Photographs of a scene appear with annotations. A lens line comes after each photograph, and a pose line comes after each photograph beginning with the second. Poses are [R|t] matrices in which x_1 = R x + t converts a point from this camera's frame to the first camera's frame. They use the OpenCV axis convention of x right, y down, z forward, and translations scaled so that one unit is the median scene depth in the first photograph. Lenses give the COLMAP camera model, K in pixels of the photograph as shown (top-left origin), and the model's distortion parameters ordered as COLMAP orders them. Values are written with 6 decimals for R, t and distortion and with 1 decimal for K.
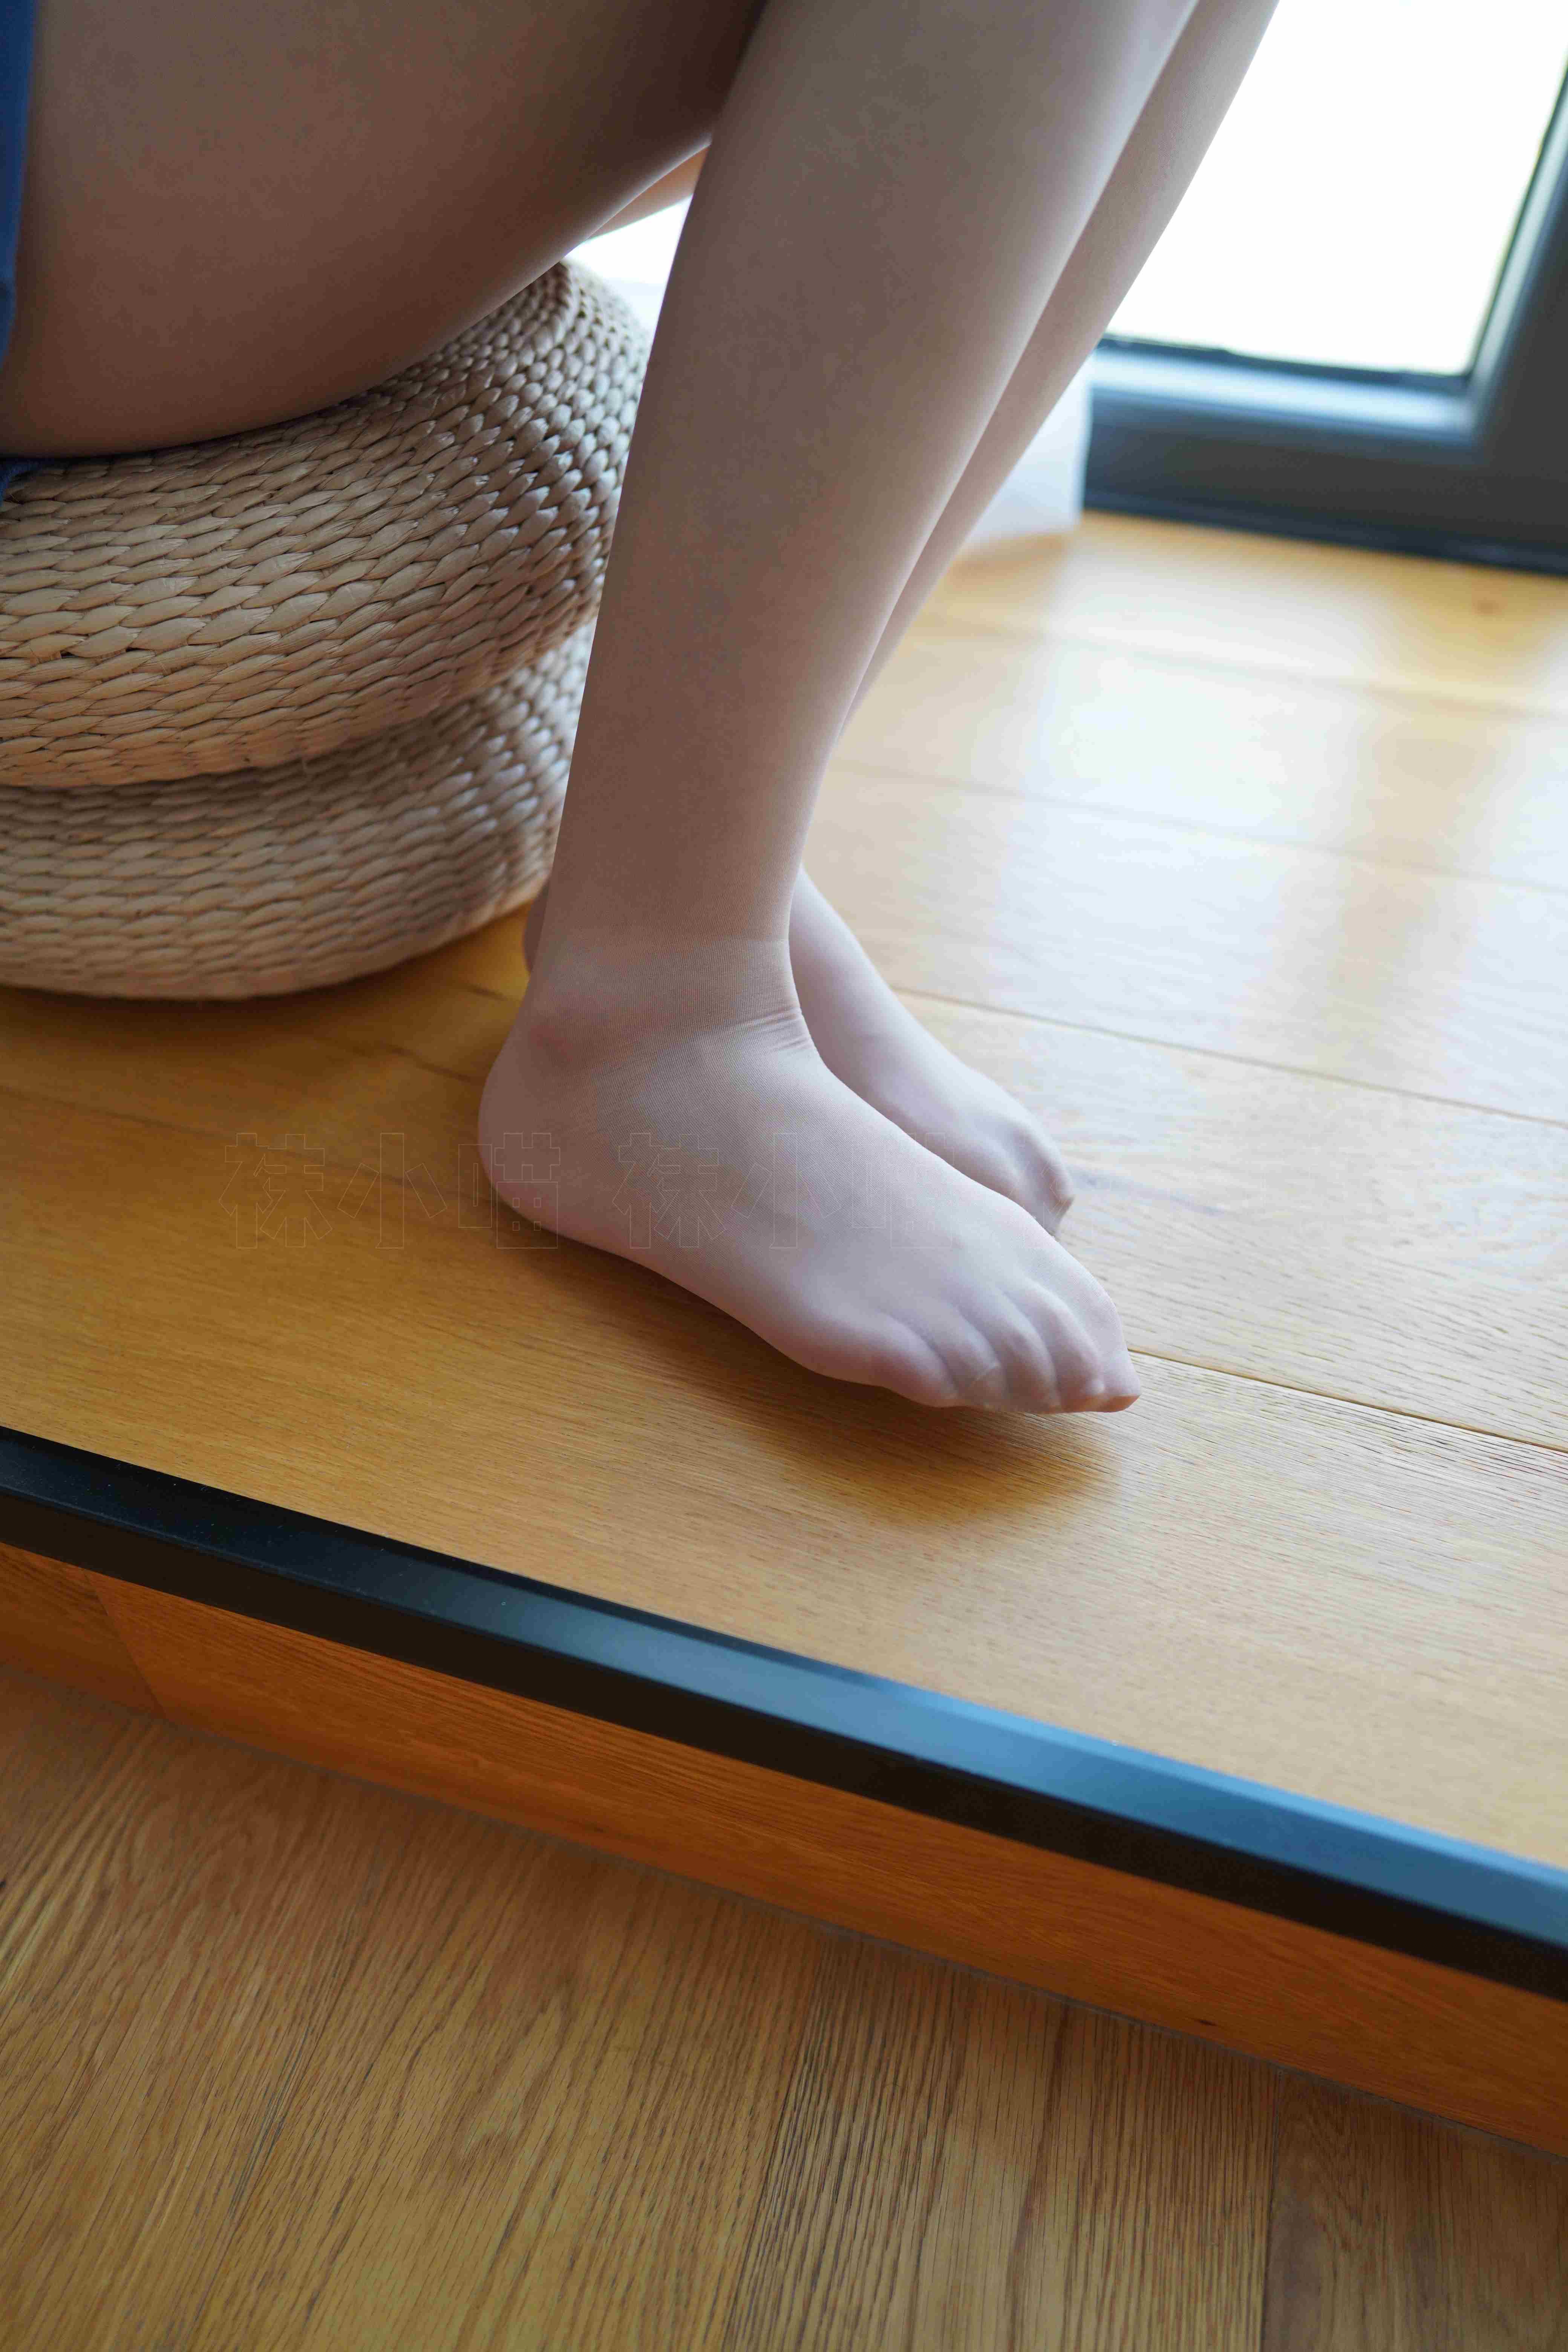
lens RADIAL K [[1610.9, 0, 802.0], [0, 1610.9, 1173.1], [0, 0, 1]] dist [-0.035037, 0.056240]
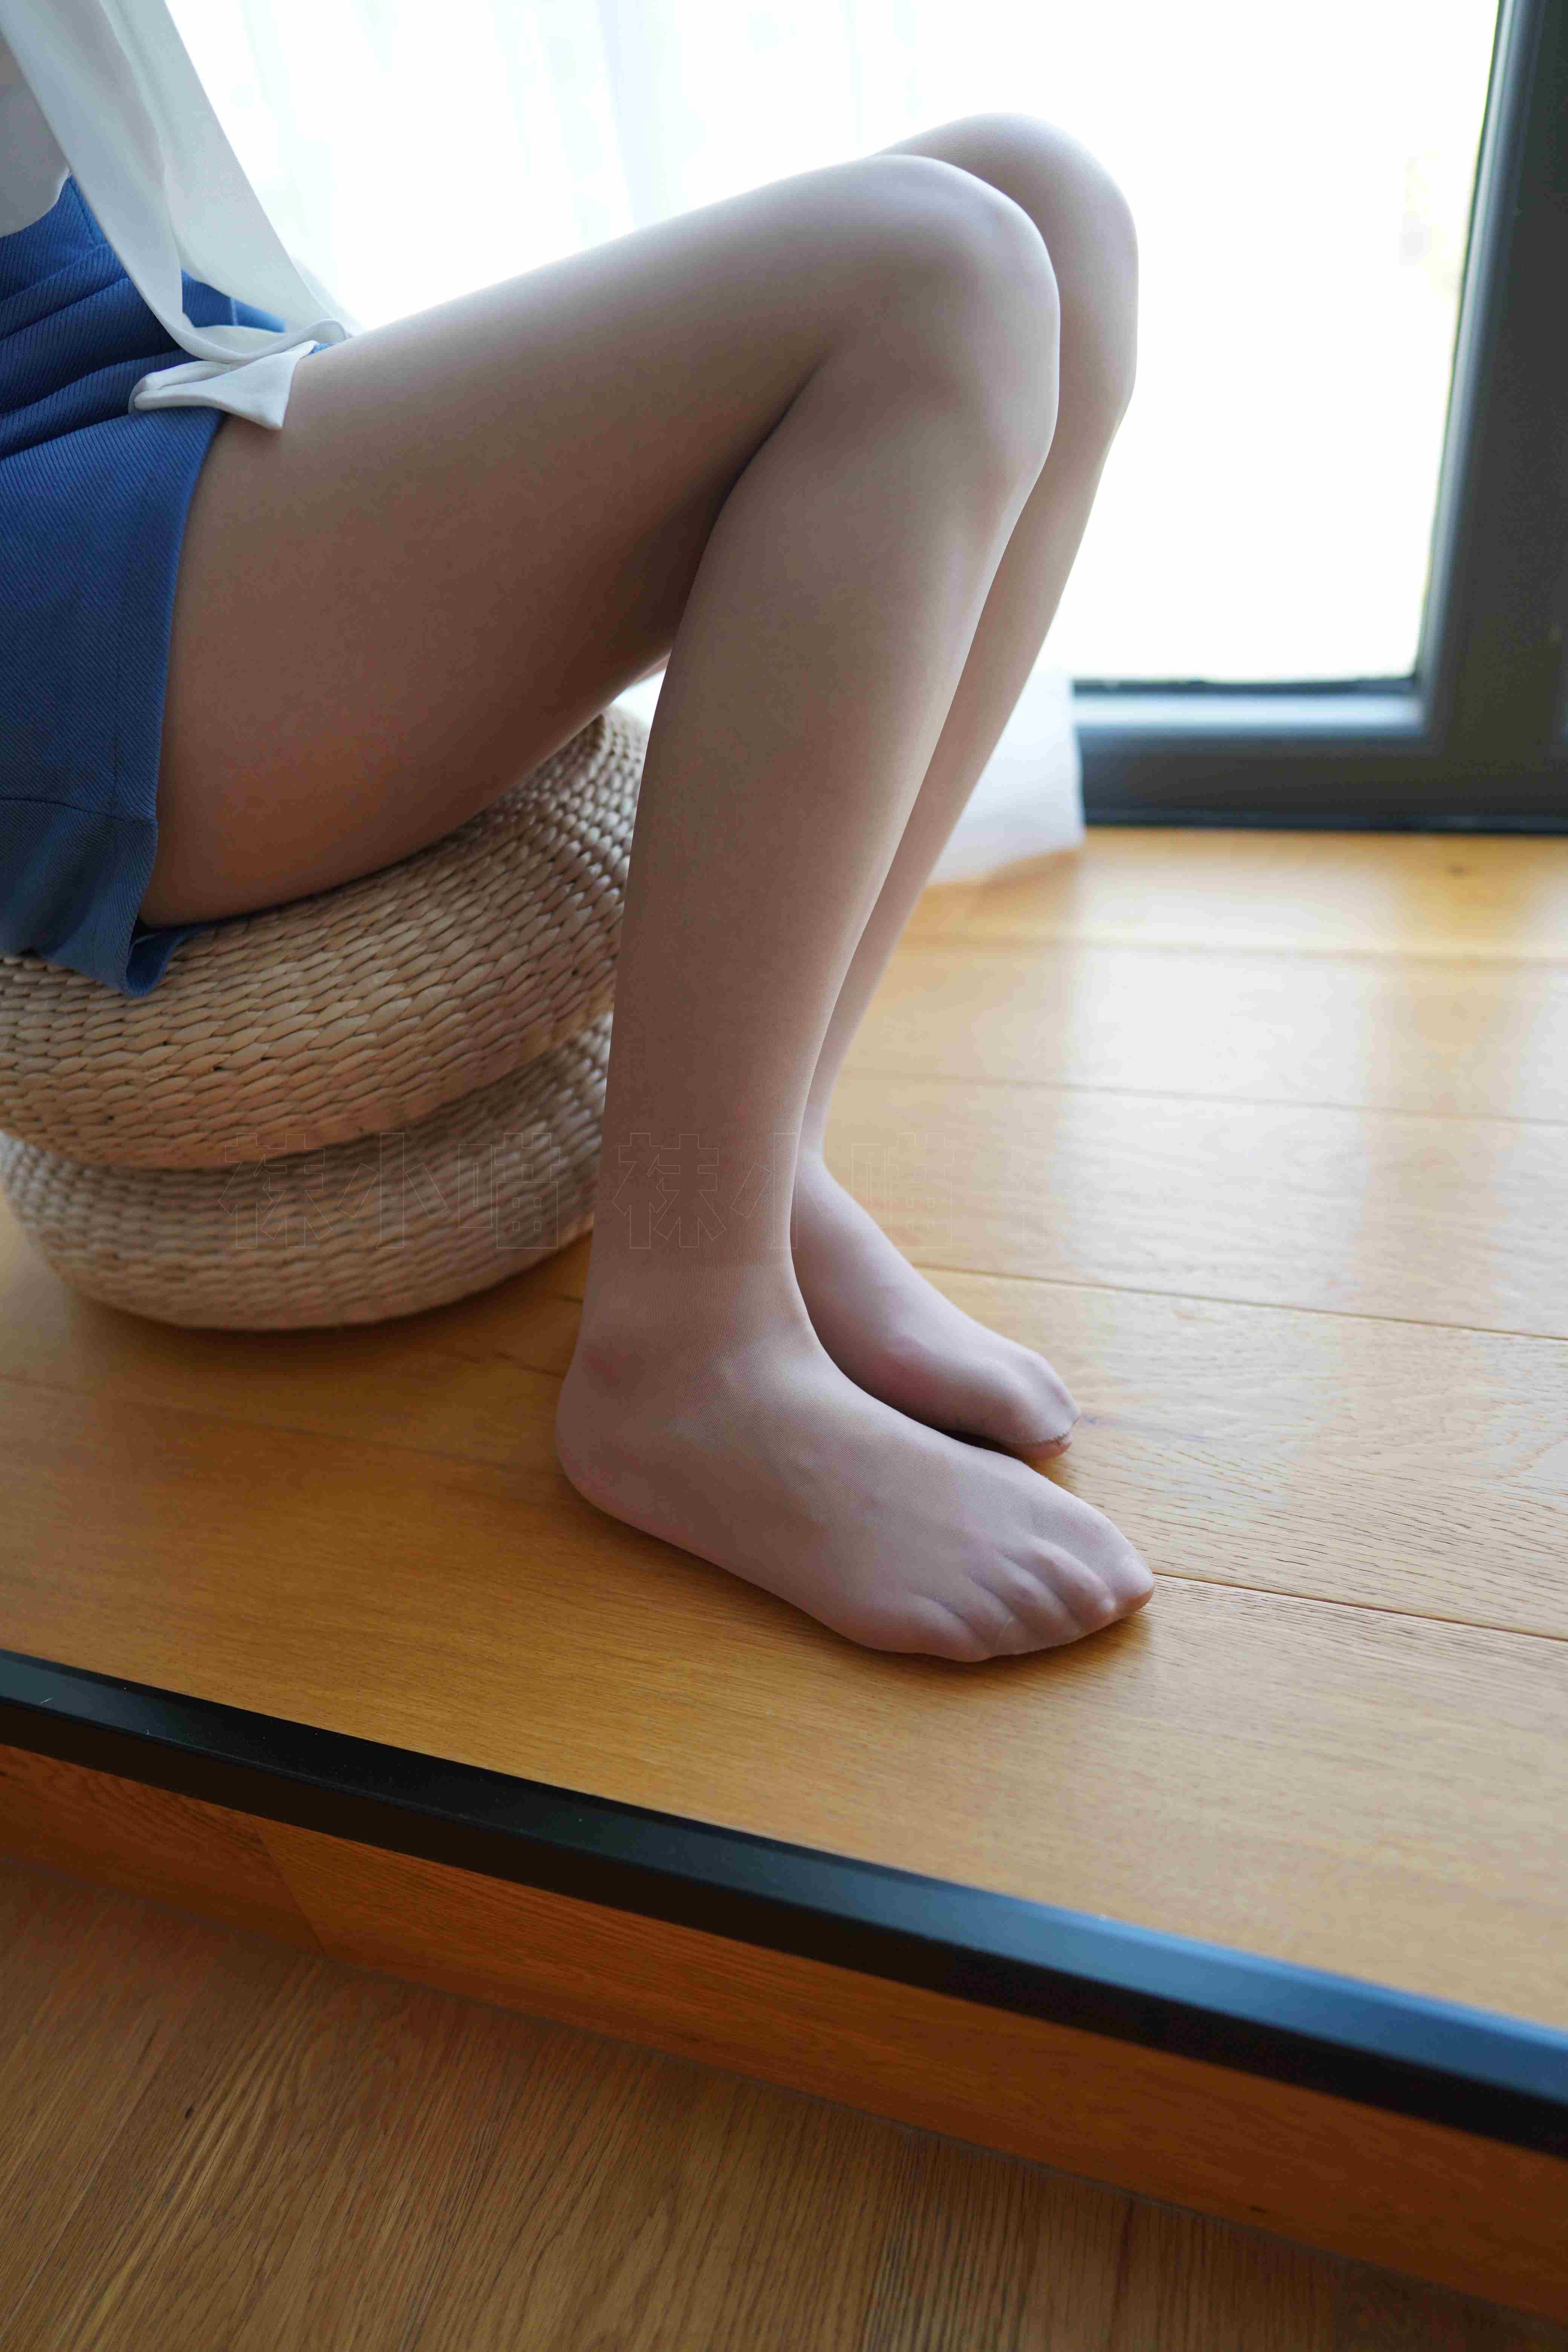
lens RADIAL K [[1610.9, 0, 808.0], [0, 1610.9, 1192.6], [0, 0, 1]] dist [-0.035037, 0.056240]
pose [[0.988564, -0.095315, -0.116860, 0.139387], [0.076002, 0.984215, -0.159829, 0.014136], [0.130250, 0.149119, 0.980203, -0.171209]]
